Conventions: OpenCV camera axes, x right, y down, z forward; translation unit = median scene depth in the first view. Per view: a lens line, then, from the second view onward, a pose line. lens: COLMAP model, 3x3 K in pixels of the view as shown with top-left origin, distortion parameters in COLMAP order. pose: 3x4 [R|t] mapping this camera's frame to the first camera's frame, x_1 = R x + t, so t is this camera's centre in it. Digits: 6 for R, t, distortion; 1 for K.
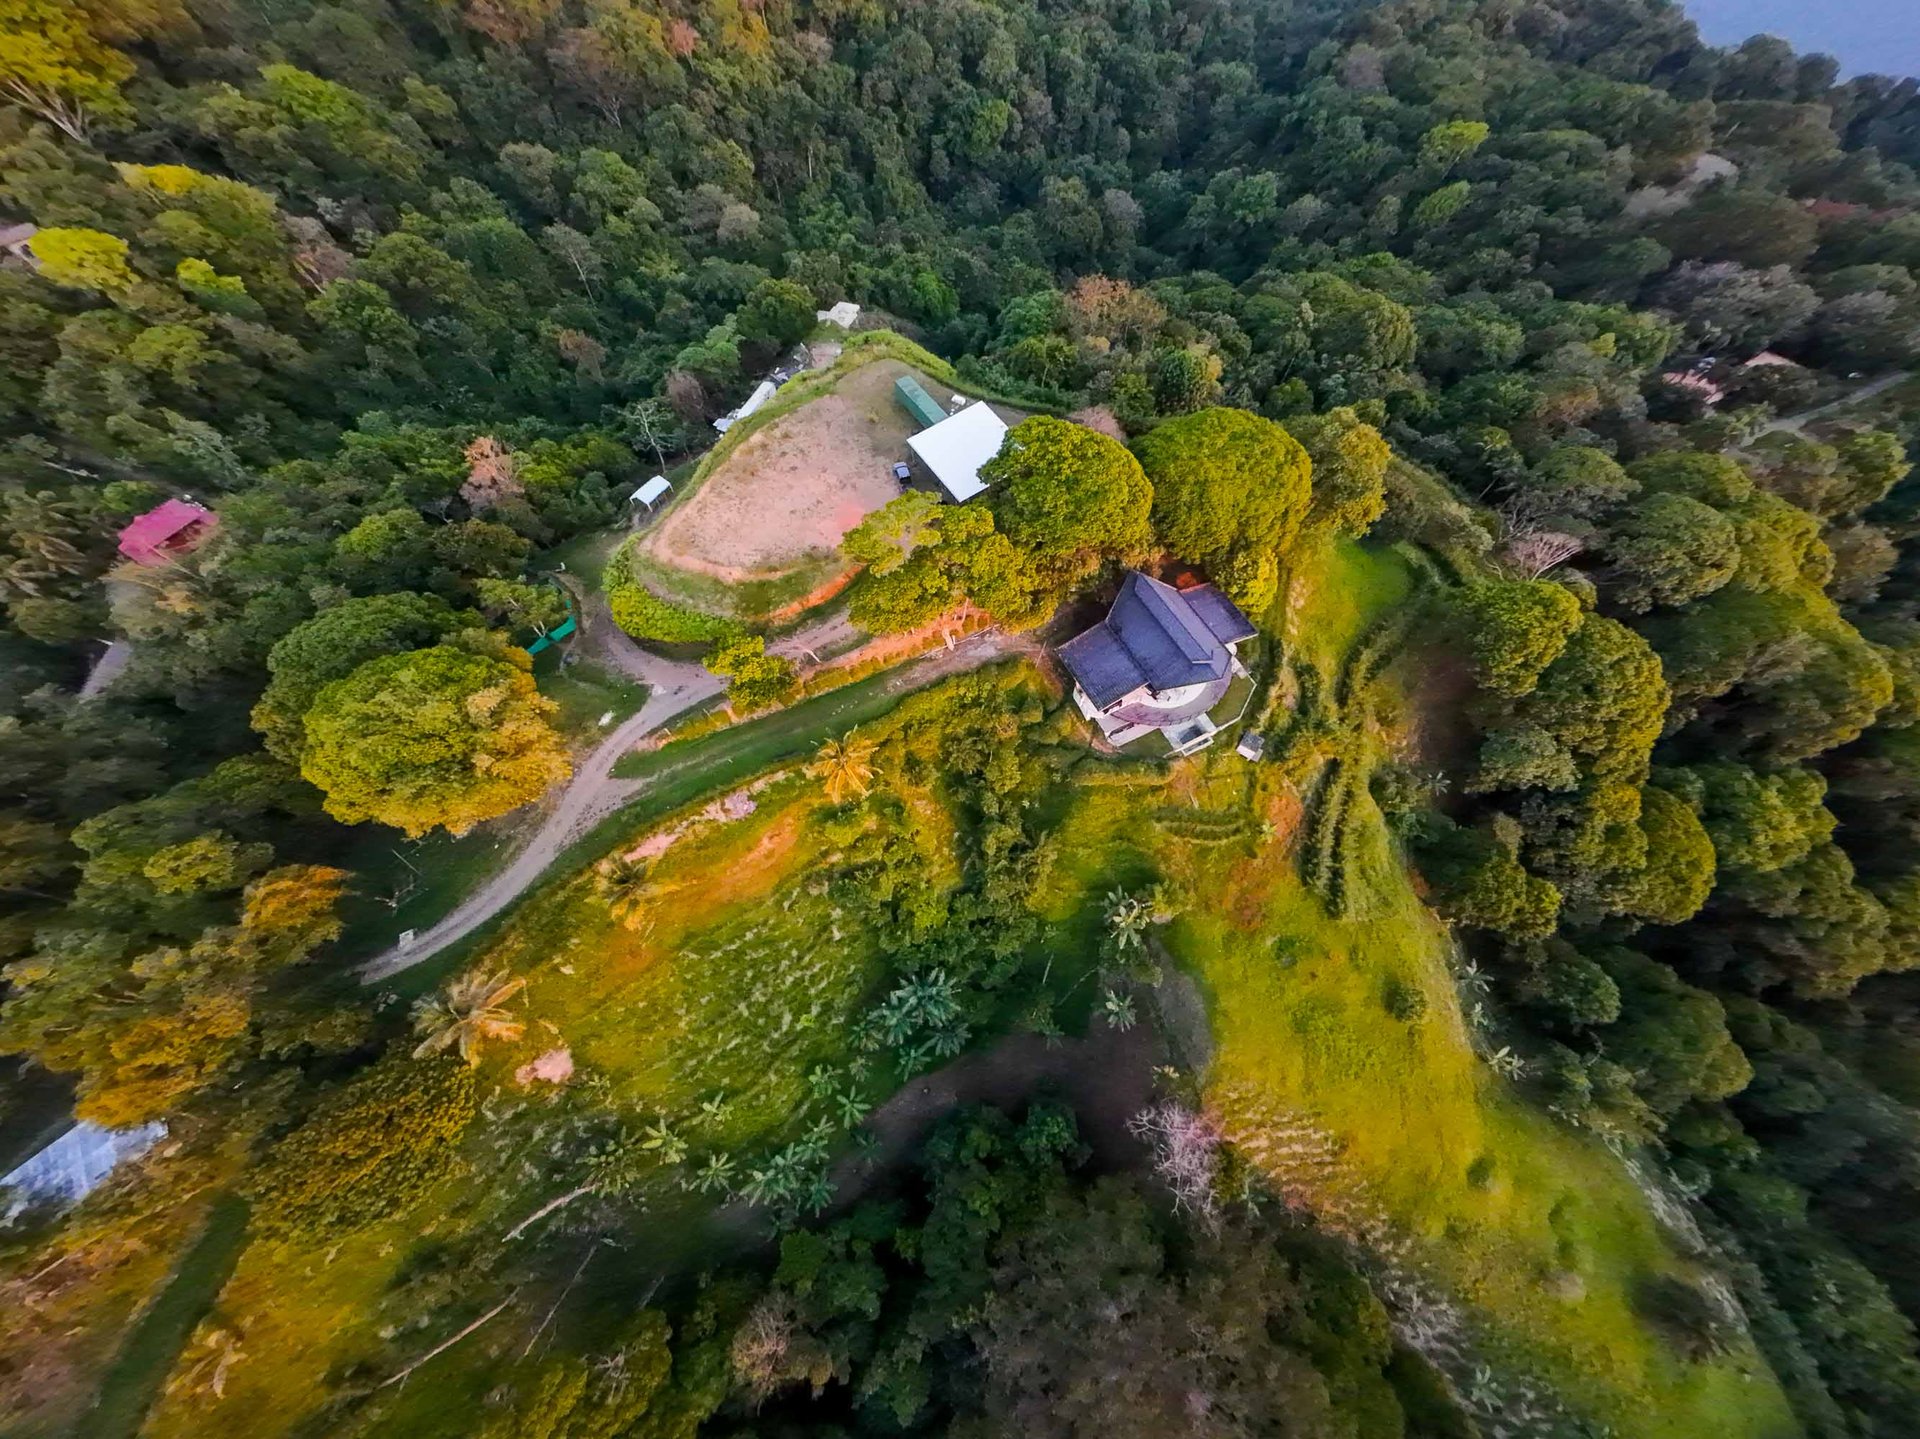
lens RADIAL K [[651.3, 0, 964.8], [0, 651.3, 729.5], [0, 0, 1]] dist [-0.012596, 0.006748]
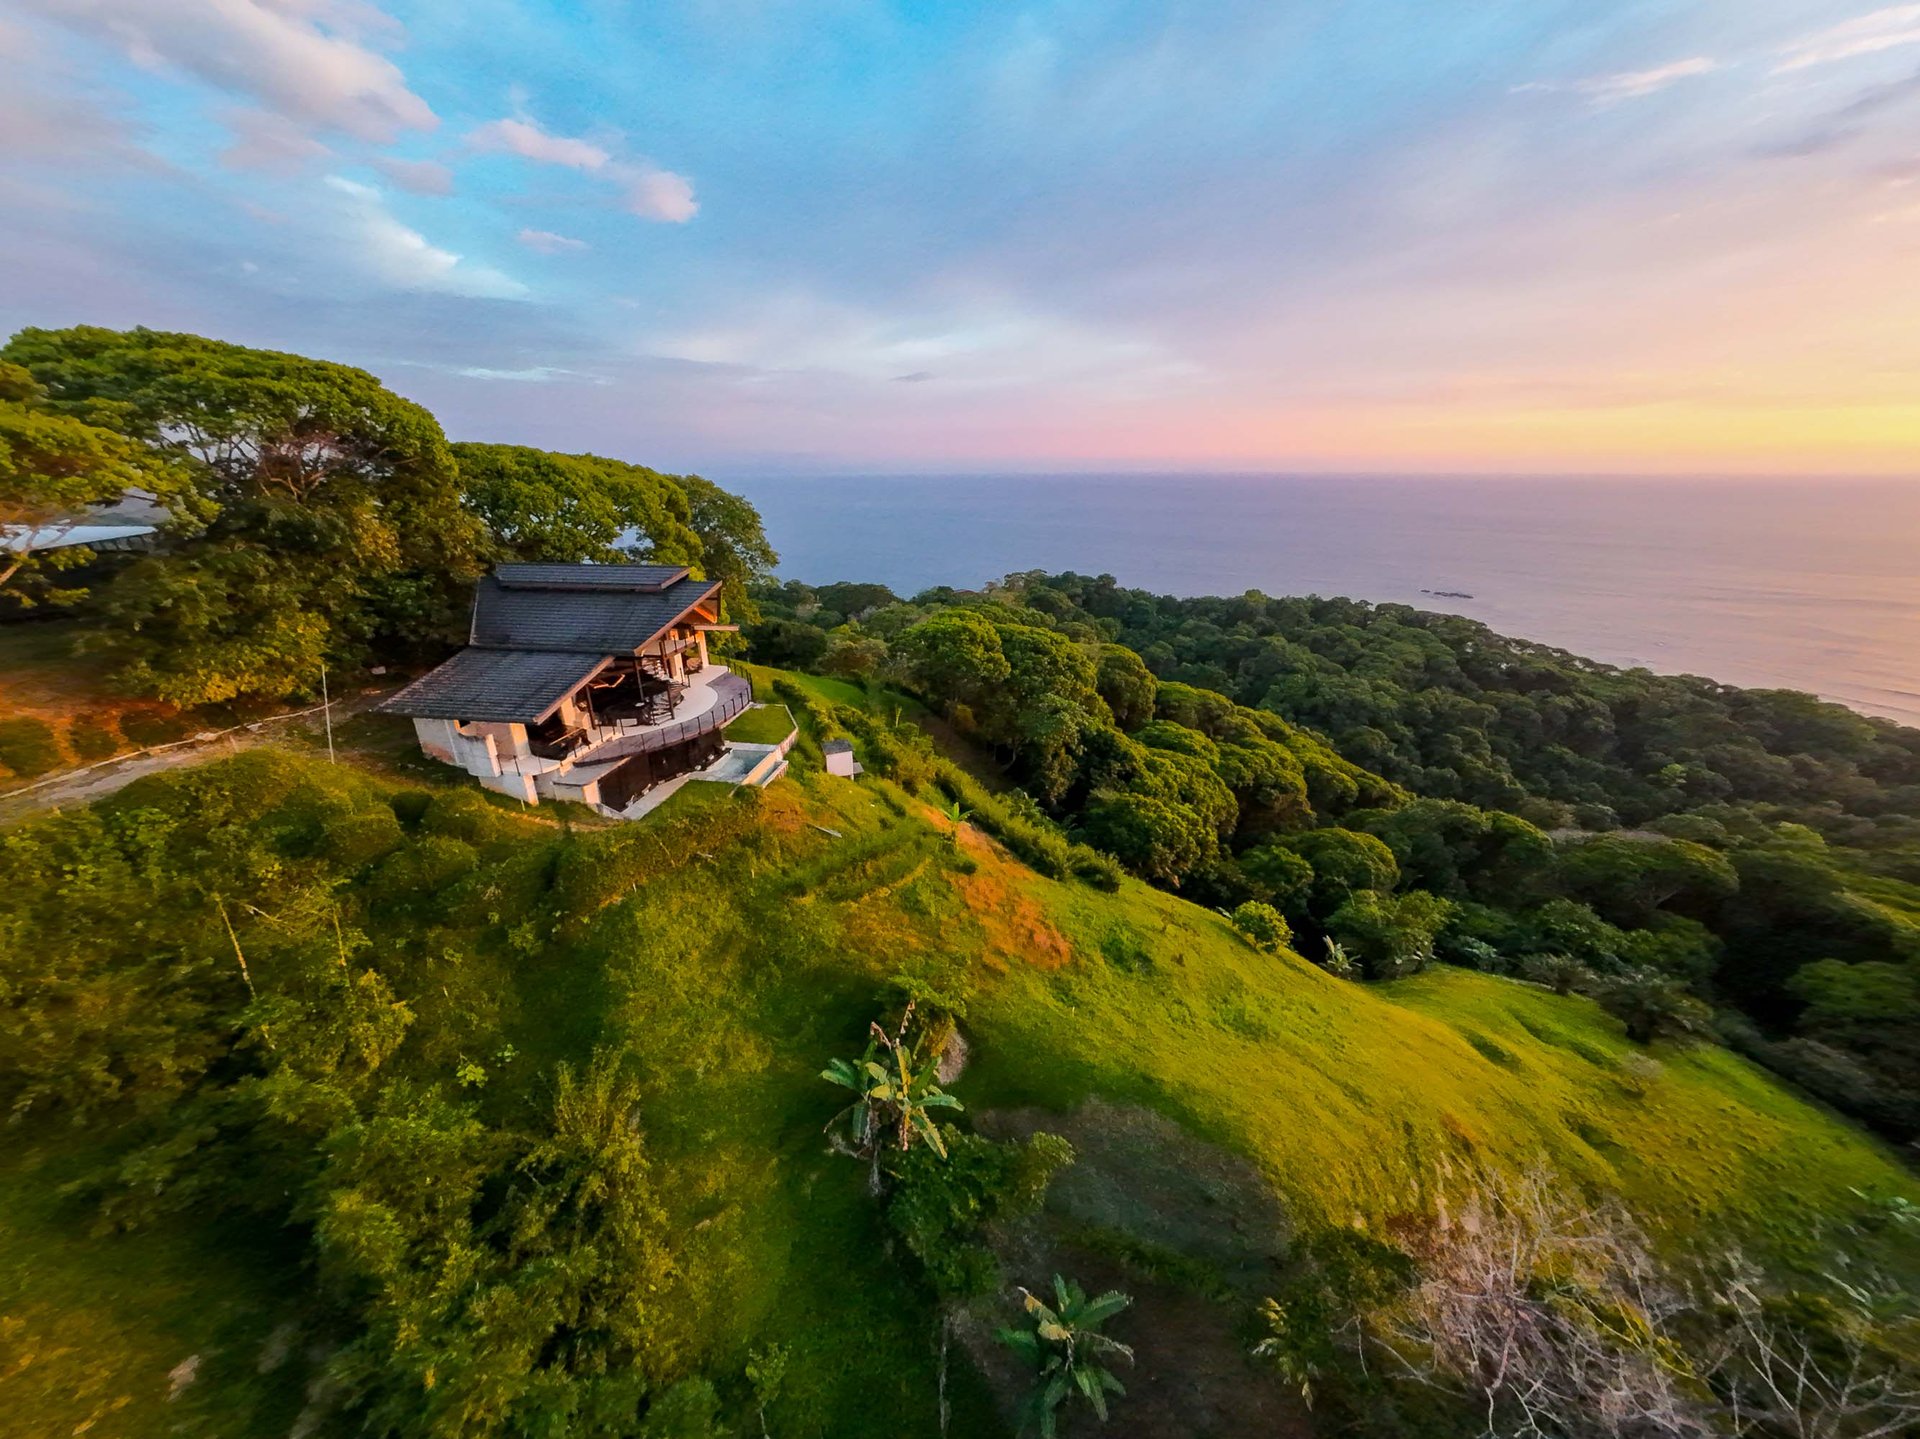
lens RADIAL K [[665.6, 0, 965.6], [0, 665.6, 704.0], [0, 0, 1]] dist [-0.013052, 0.006977]
pose [[0.576306, -0.254043, 0.776745, 0.020560], [0.718551, 0.610280, -0.333531, 0.262401], [-0.389301, 0.750347, 0.534251, 0.506214]]
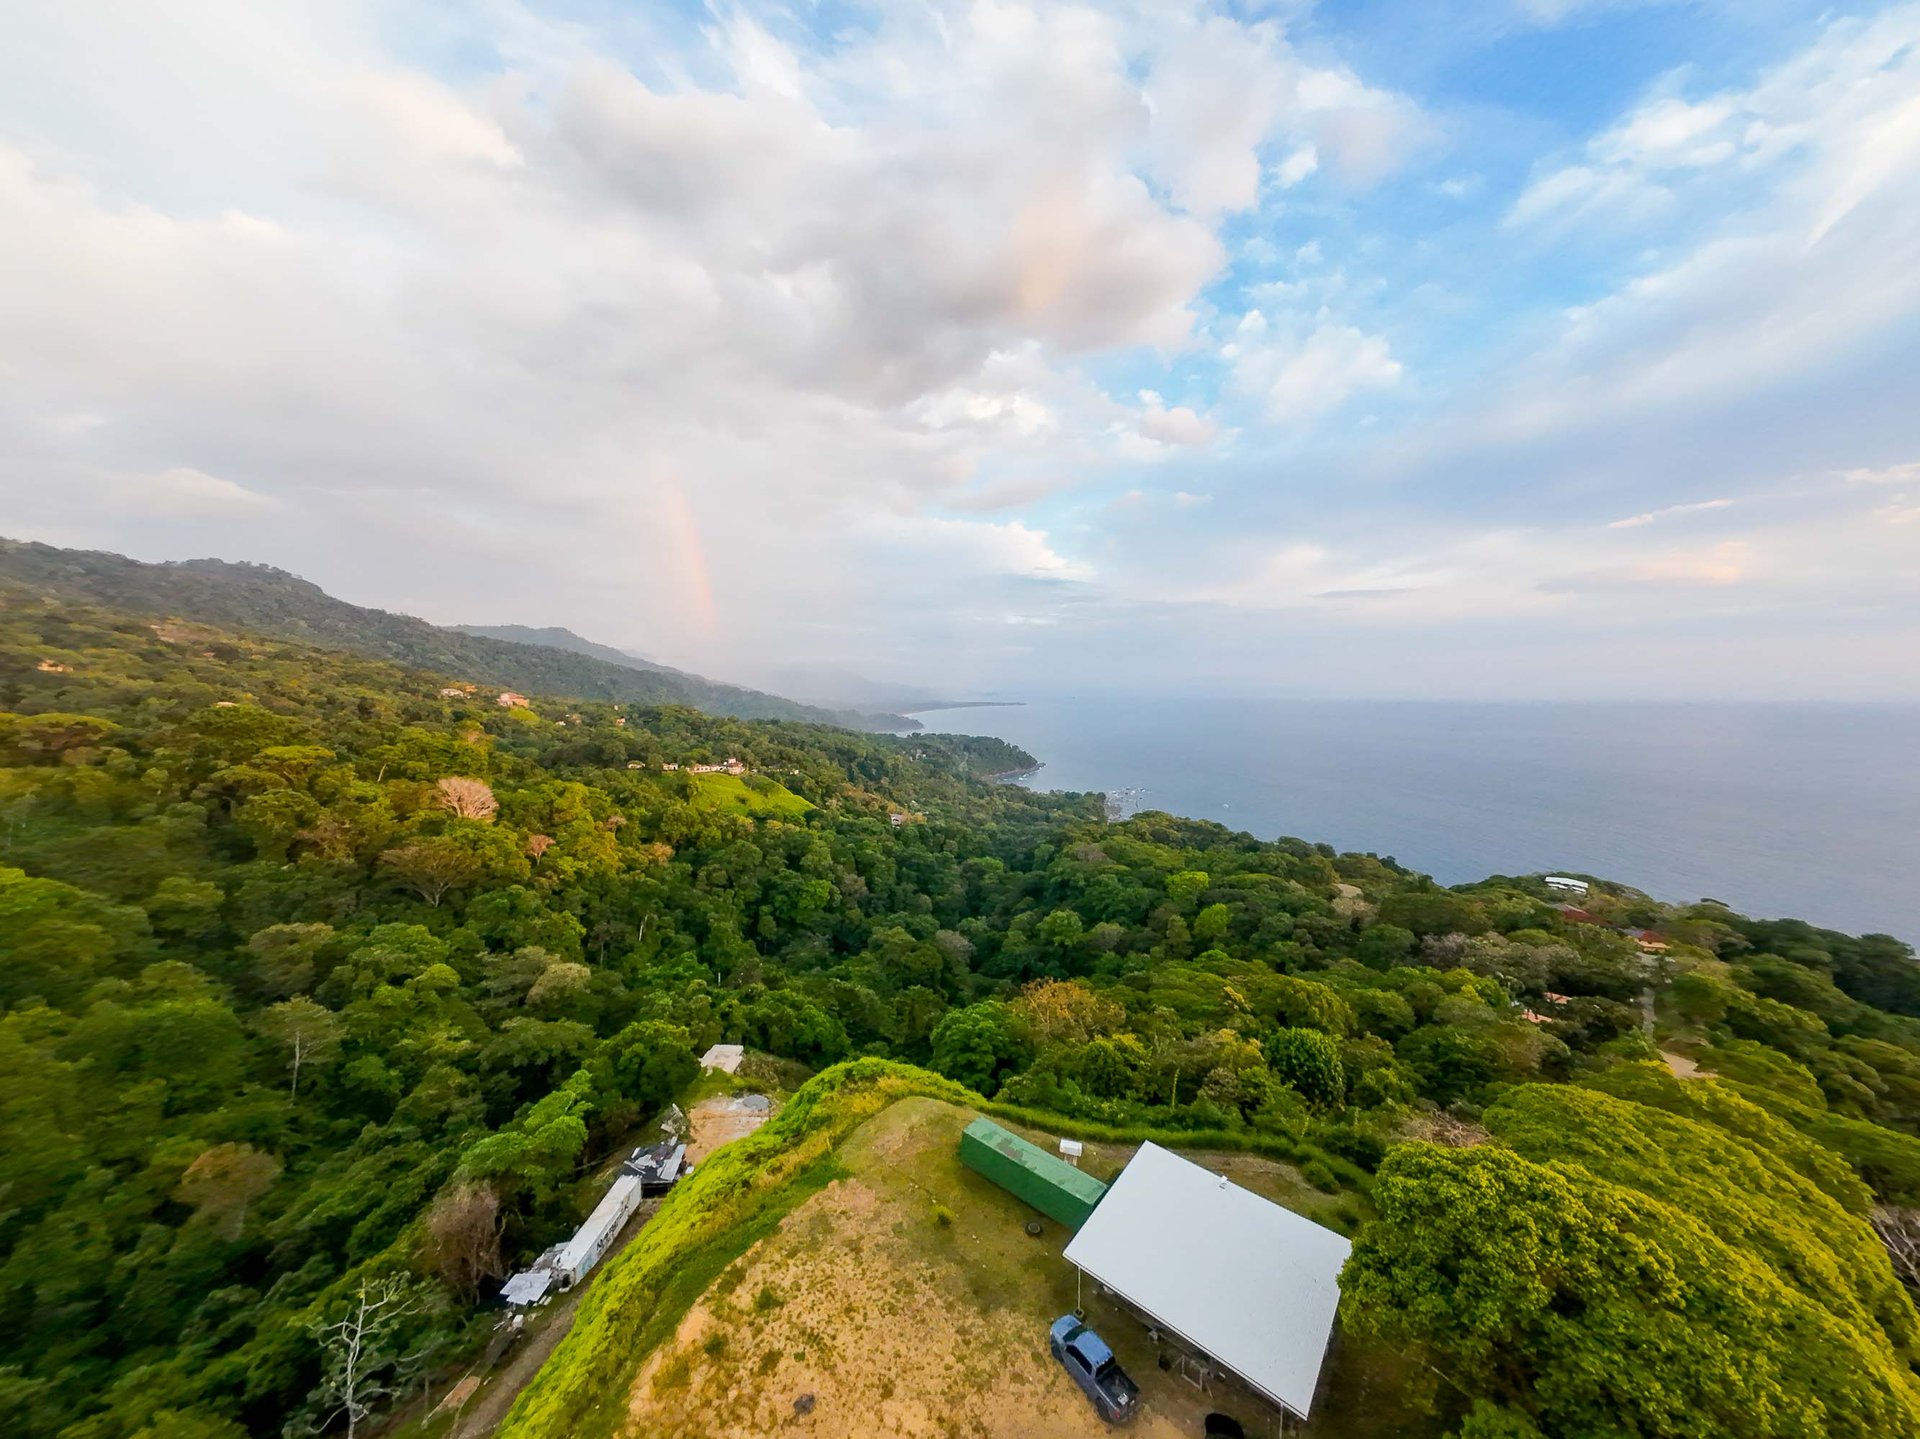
lens RADIAL K [[665.6, 0, 965.6], [0, 665.6, 704.0], [0, 0, 1]] dist [-0.013052, 0.006977]
pose [[0.949542, 0.037664, 0.311370, -0.298614], [0.252102, 0.498947, -0.829154, -0.249714], [-0.186586, 0.865814, 0.464276, 0.422571]]
